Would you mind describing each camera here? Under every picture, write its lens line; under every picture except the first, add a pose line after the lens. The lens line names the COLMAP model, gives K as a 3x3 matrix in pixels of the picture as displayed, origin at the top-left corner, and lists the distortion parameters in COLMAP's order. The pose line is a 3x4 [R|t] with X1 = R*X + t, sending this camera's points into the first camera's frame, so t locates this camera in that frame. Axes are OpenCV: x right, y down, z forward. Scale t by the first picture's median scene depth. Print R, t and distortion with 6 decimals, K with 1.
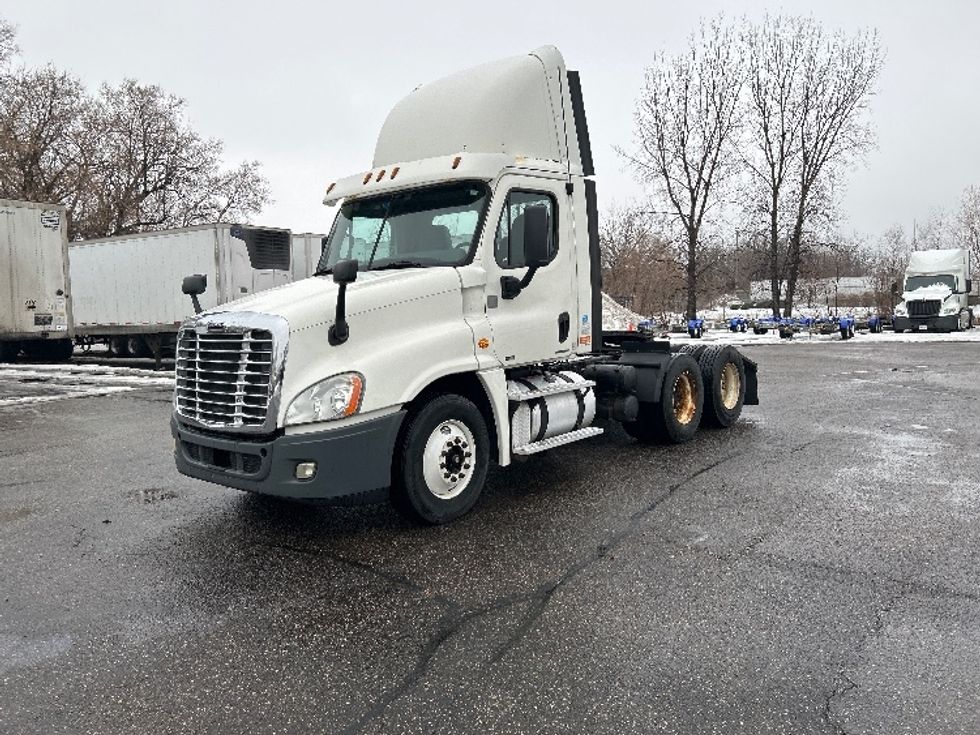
lens RADIAL K [[775.5, 0, 490.0], [0, 775.5, 367.5], [0, 0, 1]] dist [0.030458, -0.001176]
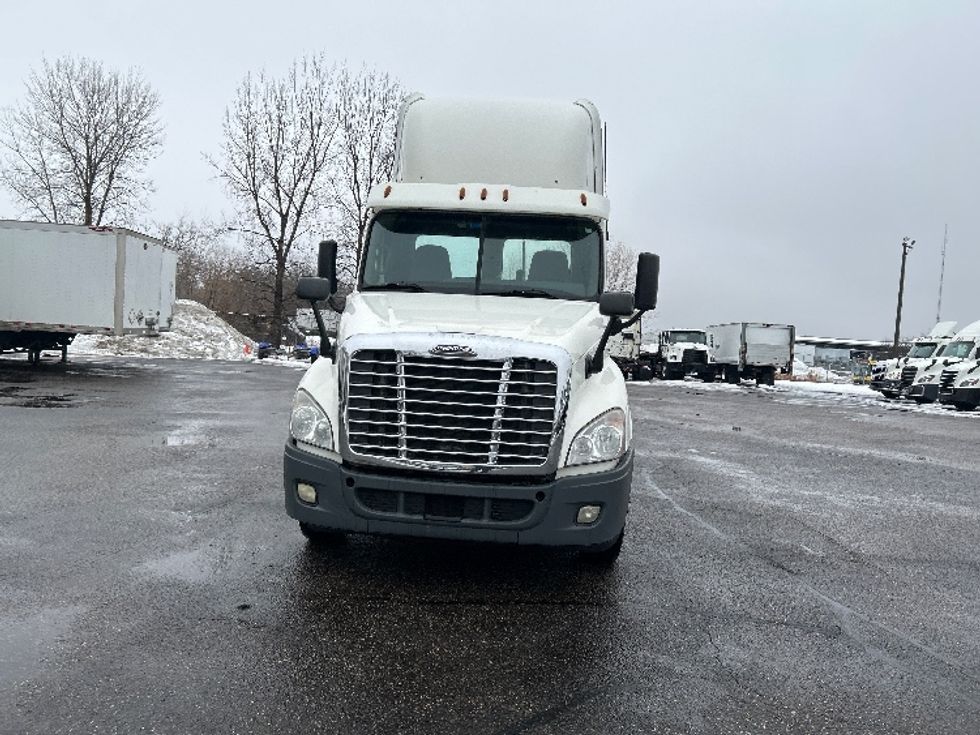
lens RADIAL K [[775.5, 0, 490.0], [0, 775.5, 367.5], [0, 0, 1]] dist [0.030458, -0.001176]
pose [[0.797718, 0.048973, 0.601039, -0.697547], [-0.031445, 0.998719, -0.039641, -0.001178], [-0.602210, 0.012723, 0.798236, 0.255247]]
